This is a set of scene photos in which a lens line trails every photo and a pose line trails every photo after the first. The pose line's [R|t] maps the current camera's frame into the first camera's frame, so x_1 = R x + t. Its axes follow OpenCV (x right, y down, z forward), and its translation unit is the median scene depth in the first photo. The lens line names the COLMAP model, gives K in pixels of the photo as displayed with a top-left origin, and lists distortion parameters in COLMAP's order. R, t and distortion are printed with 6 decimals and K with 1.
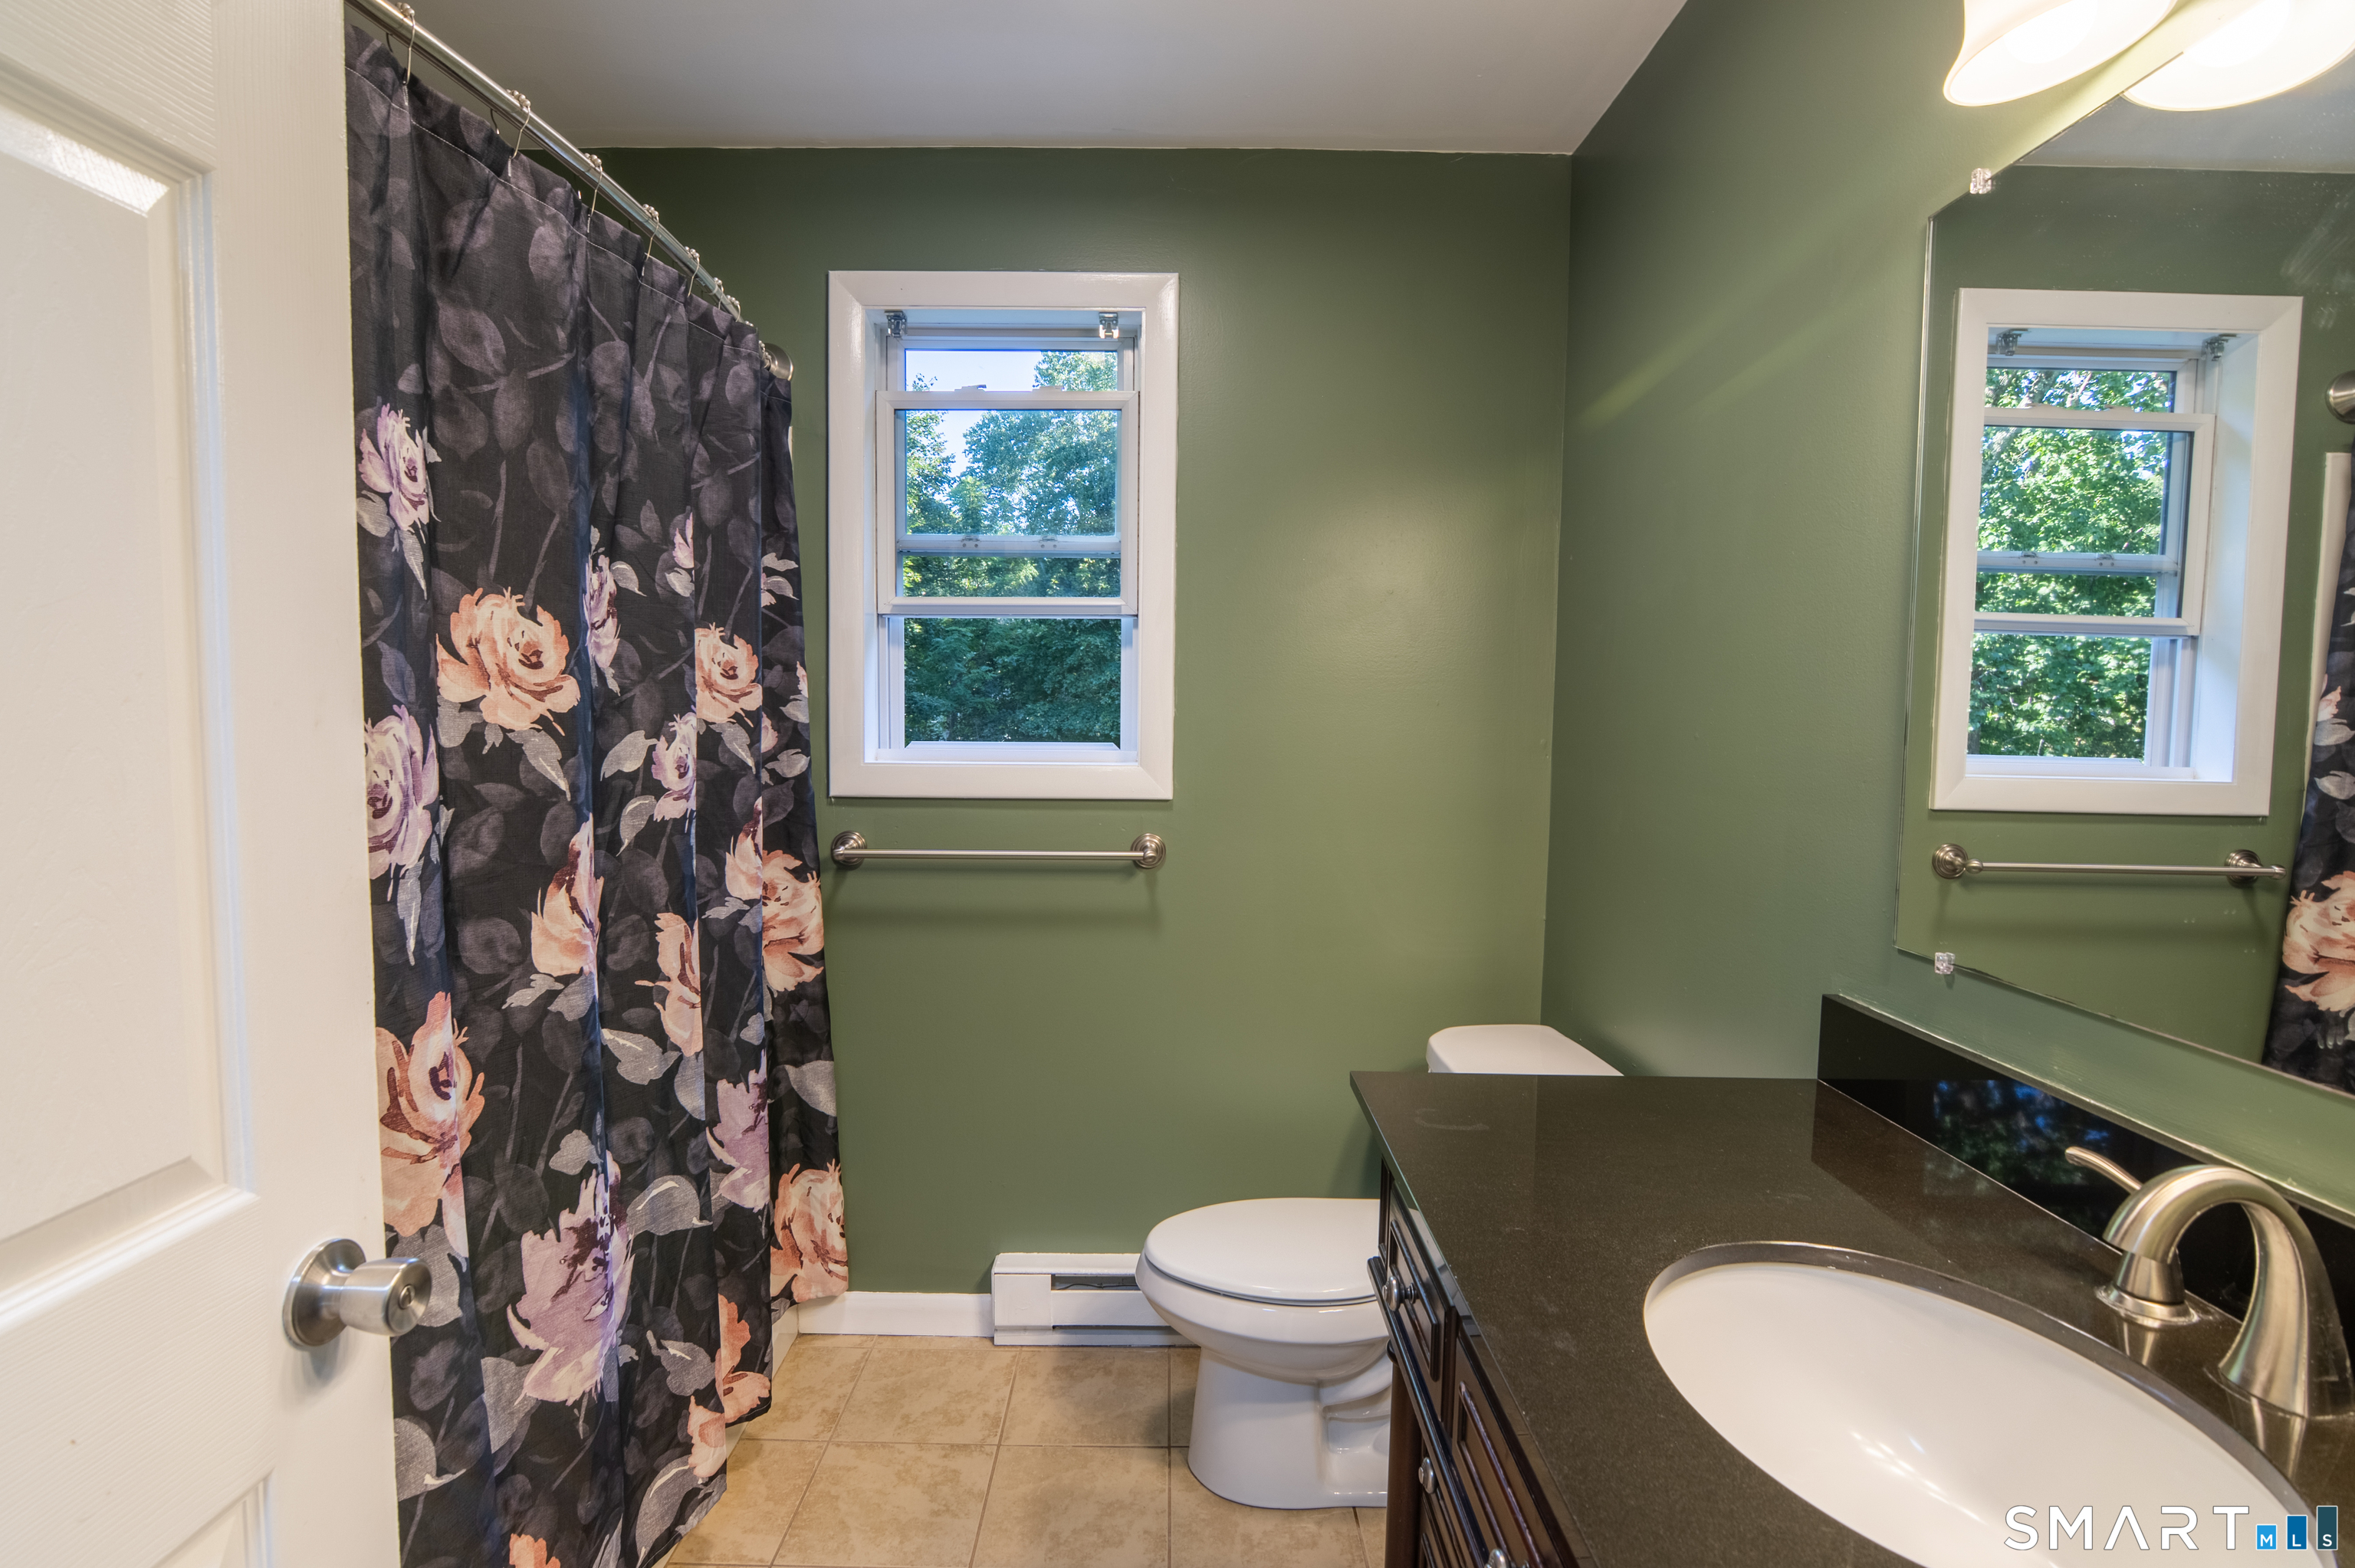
lens RADIAL K [[1153.5, 0, 1169.1], [0, 1153.5, 779.7], [0, 0, 1]] dist [-0.033499, 0.011962]
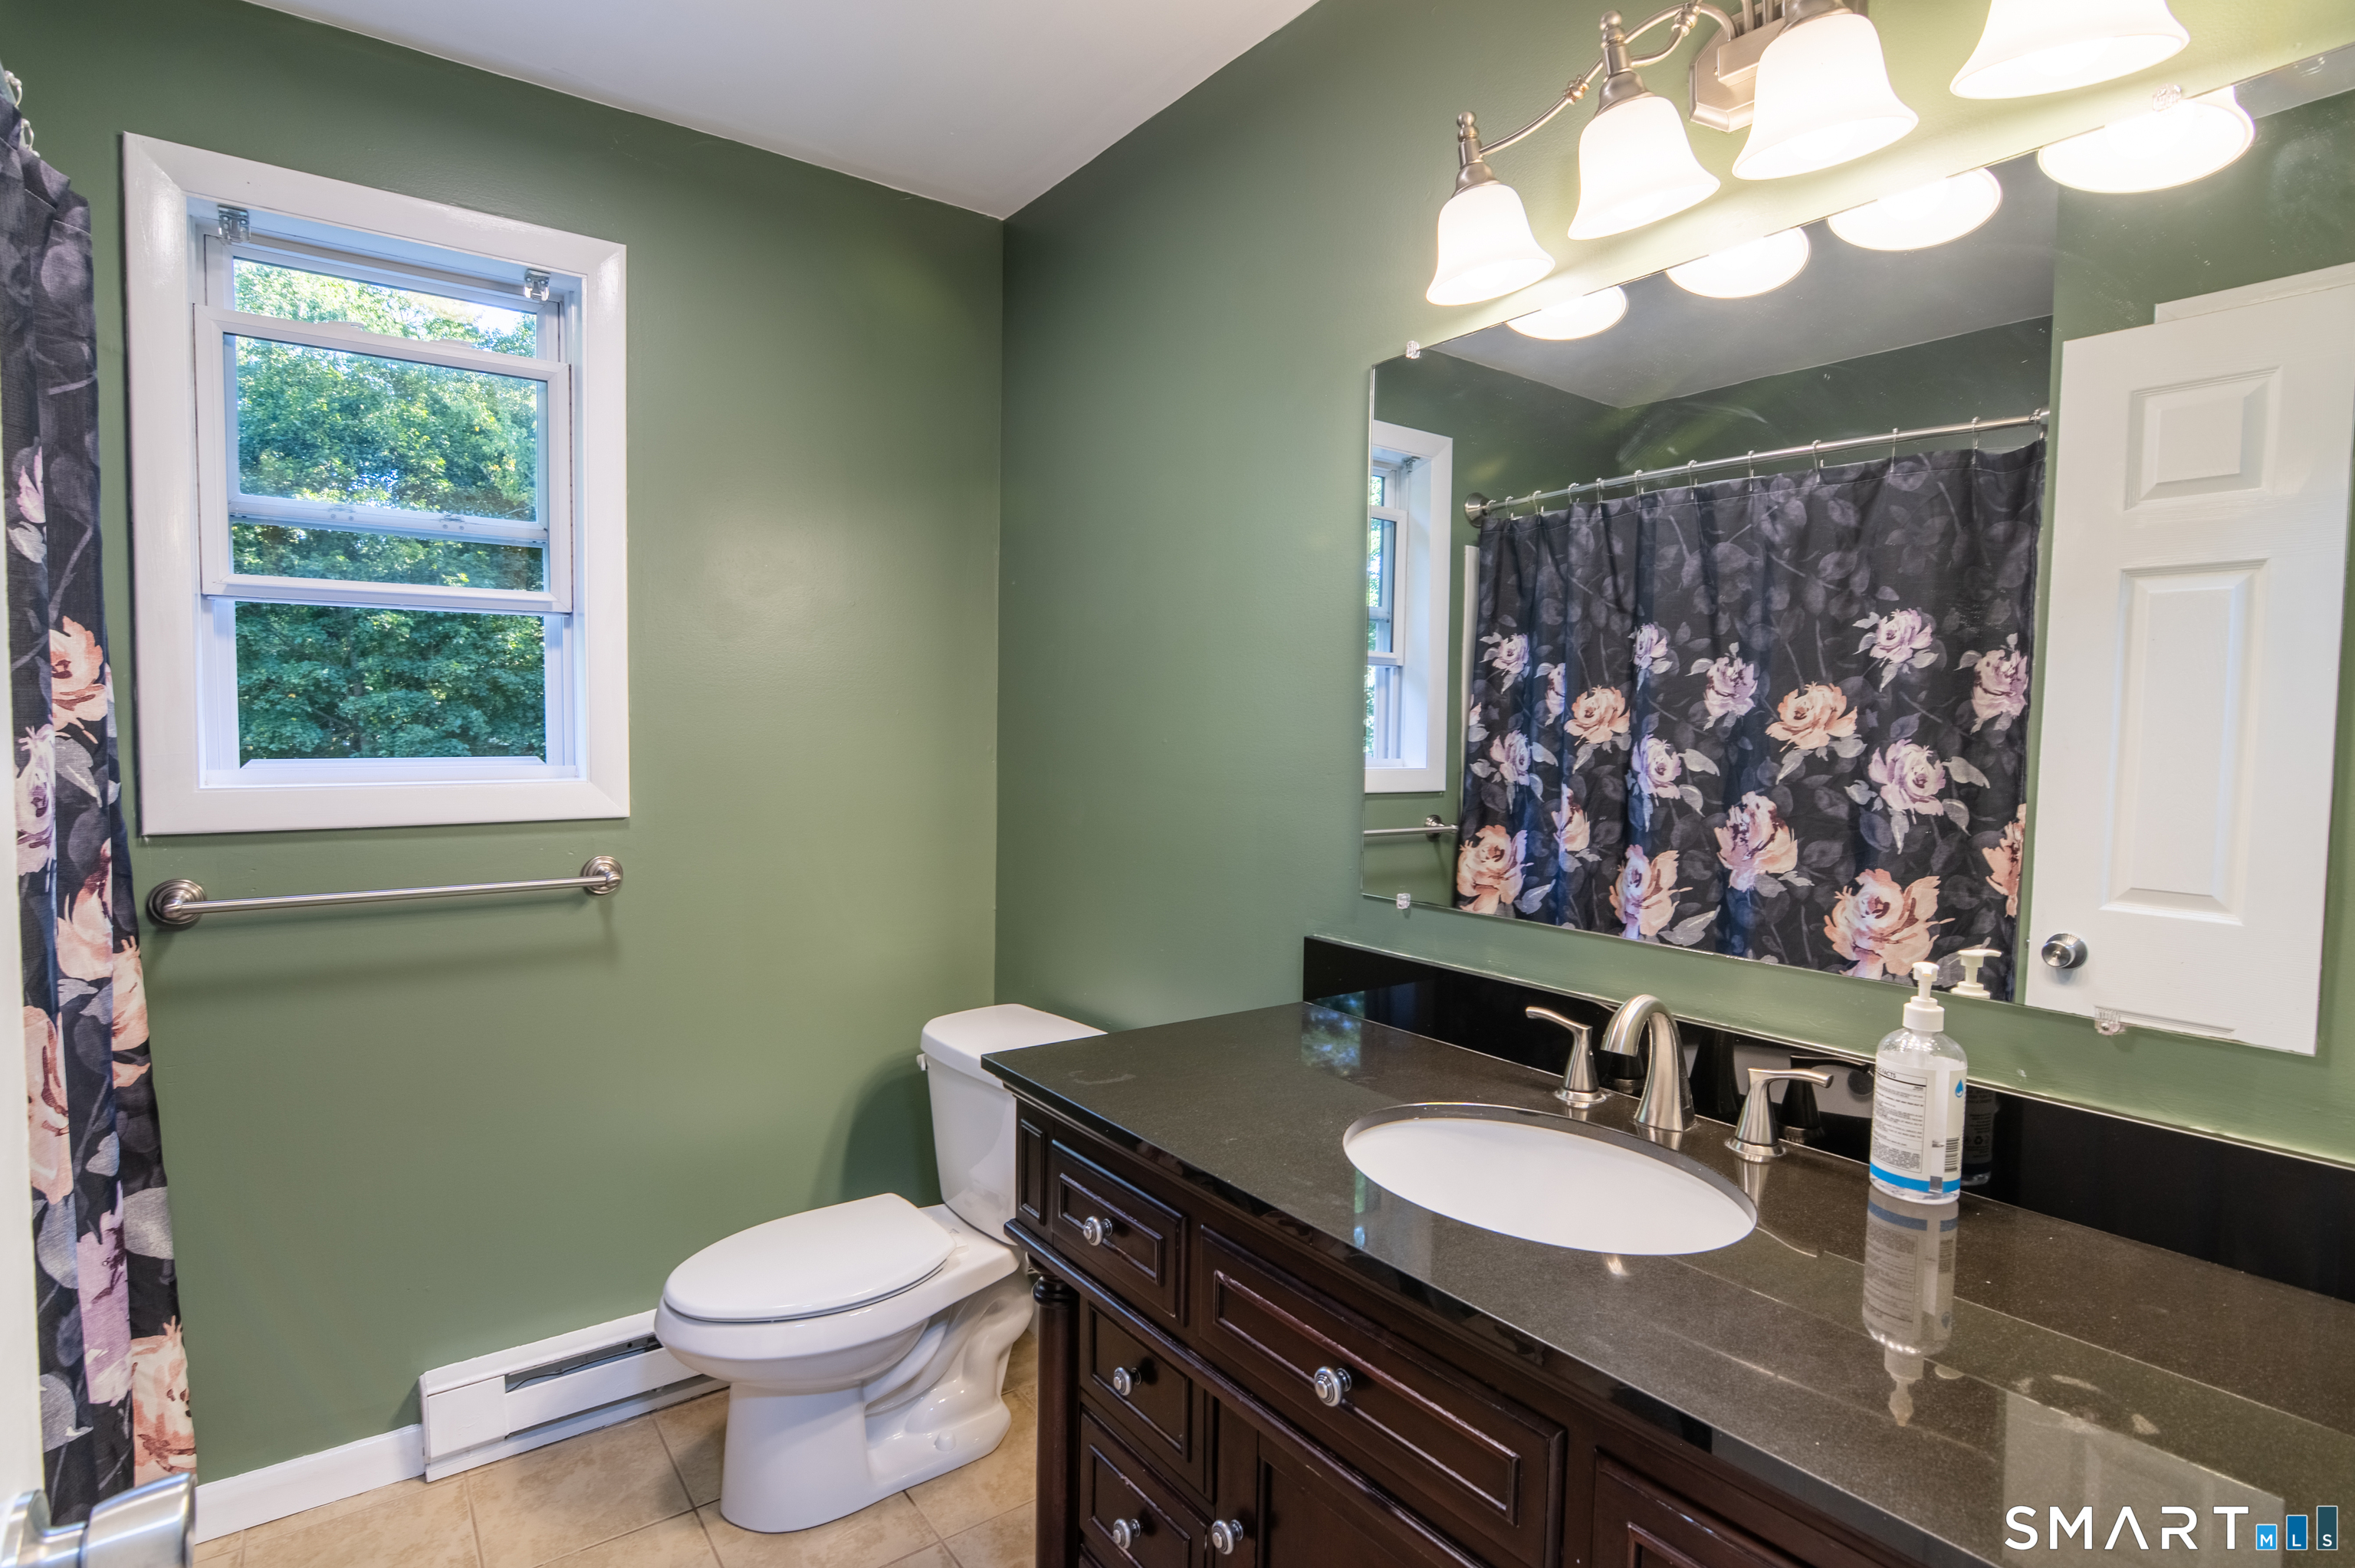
lens RADIAL K [[1153.5, 0, 1169.1], [0, 1153.5, 779.7], [0, 0, 1]] dist [-0.033499, 0.011962]
pose [[0.807075, -0.030773, 0.589647, -0.193086], [0.034065, 0.999404, 0.005532, -0.002882], [-0.589466, 0.015621, 0.807642, 0.010830]]
